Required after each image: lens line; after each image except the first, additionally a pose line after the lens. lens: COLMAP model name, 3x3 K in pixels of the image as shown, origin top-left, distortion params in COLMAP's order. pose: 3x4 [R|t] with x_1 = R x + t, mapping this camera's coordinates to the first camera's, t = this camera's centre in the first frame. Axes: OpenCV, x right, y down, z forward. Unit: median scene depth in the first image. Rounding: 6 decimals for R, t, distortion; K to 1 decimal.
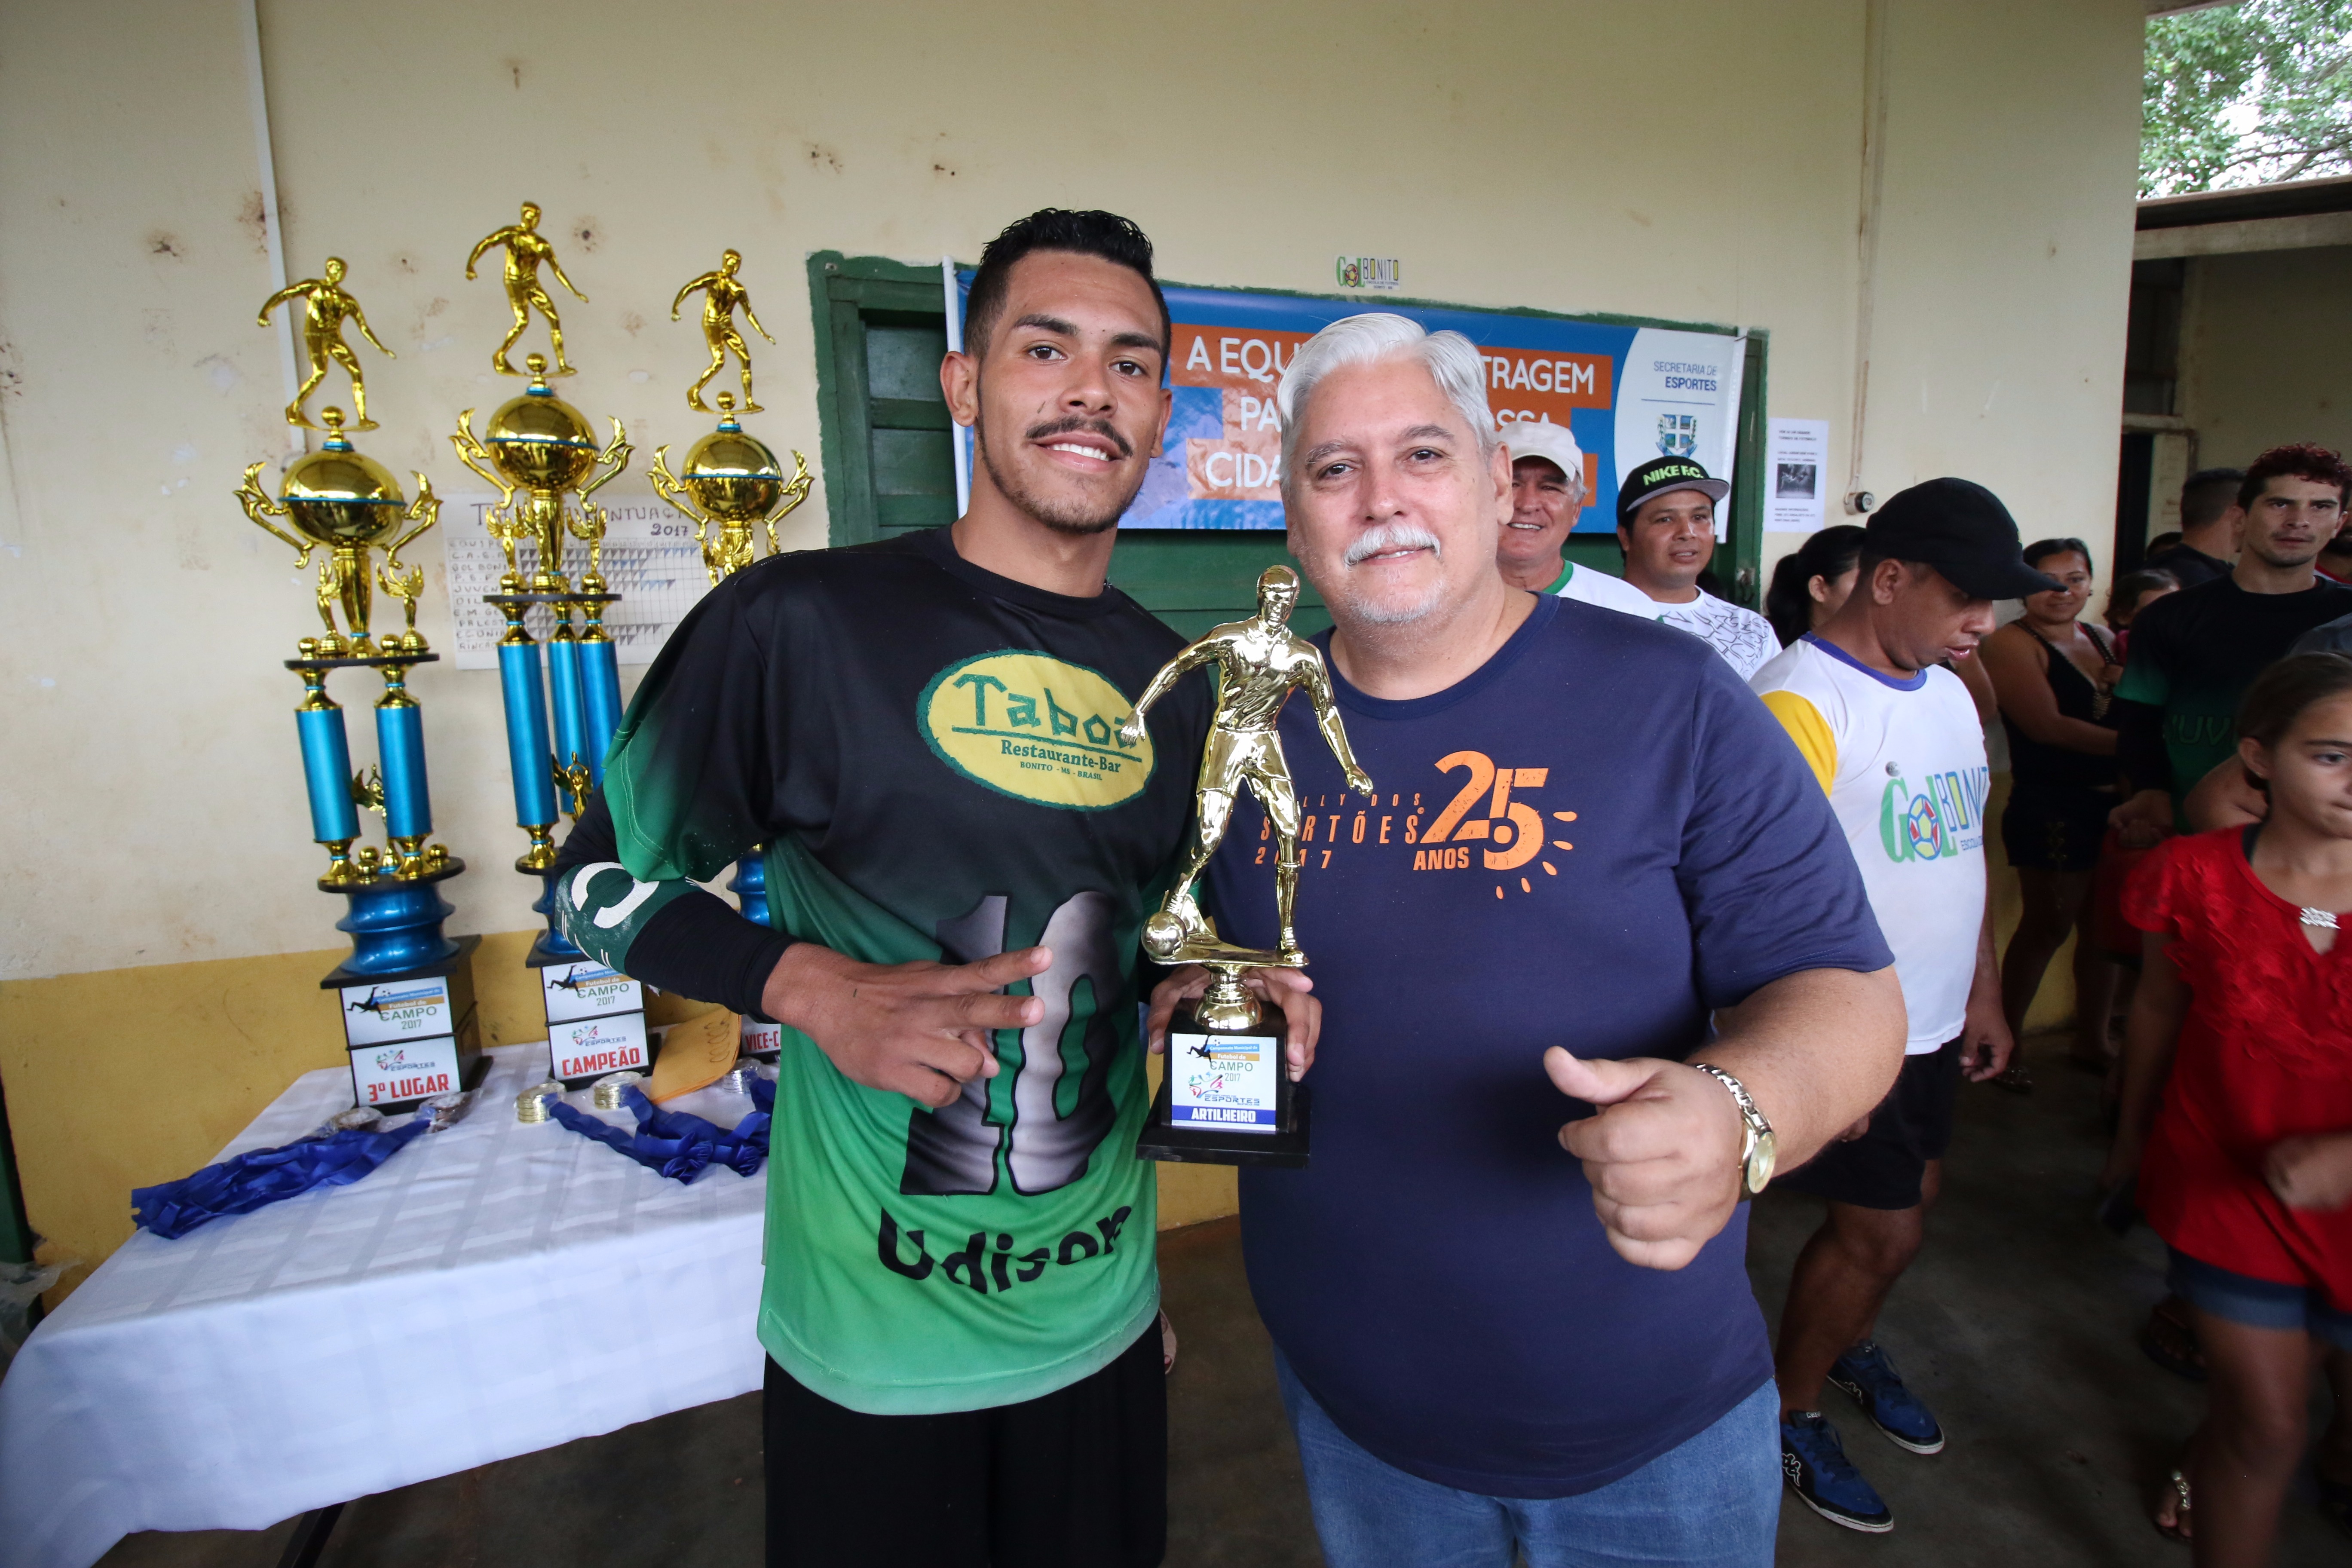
lens RADIAL K [[1077.2, 0, 1168.6], [0, 1077.2, 753.6], [0, 0, 1]] dist [-0.001137, -0.013020]
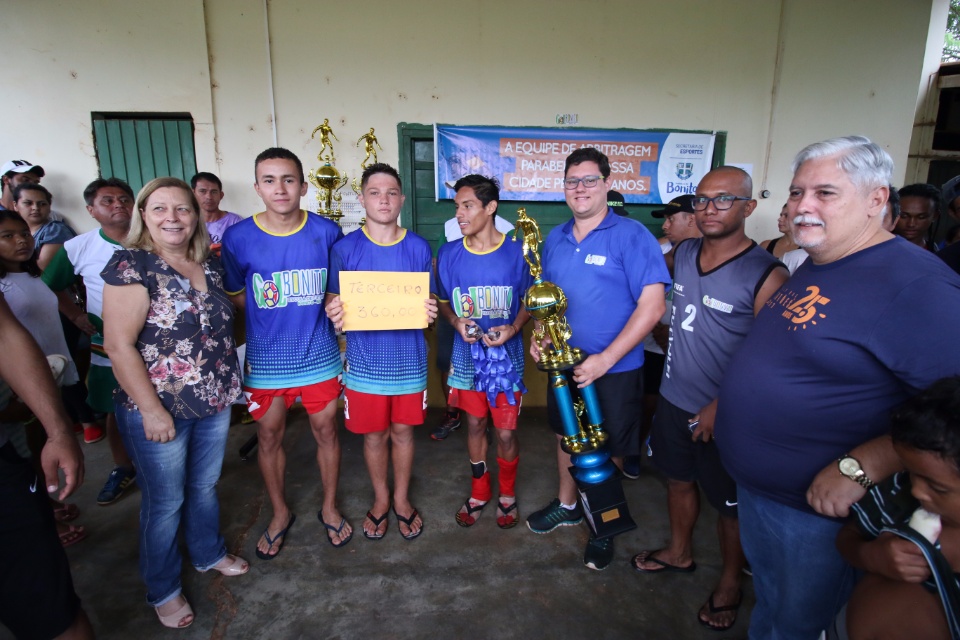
lens RADIAL K [[439.7, 0, 477.0], [0, 439.7, 307.6], [0, 0, 1]] dist [-0.001137, -0.013020]
pose [[0.958246, 0.091597, -0.270877, 0.340918], [-0.073473, 0.994372, 0.076330, 0.026099], [0.276344, -0.053241, 0.959583, -0.352926]]
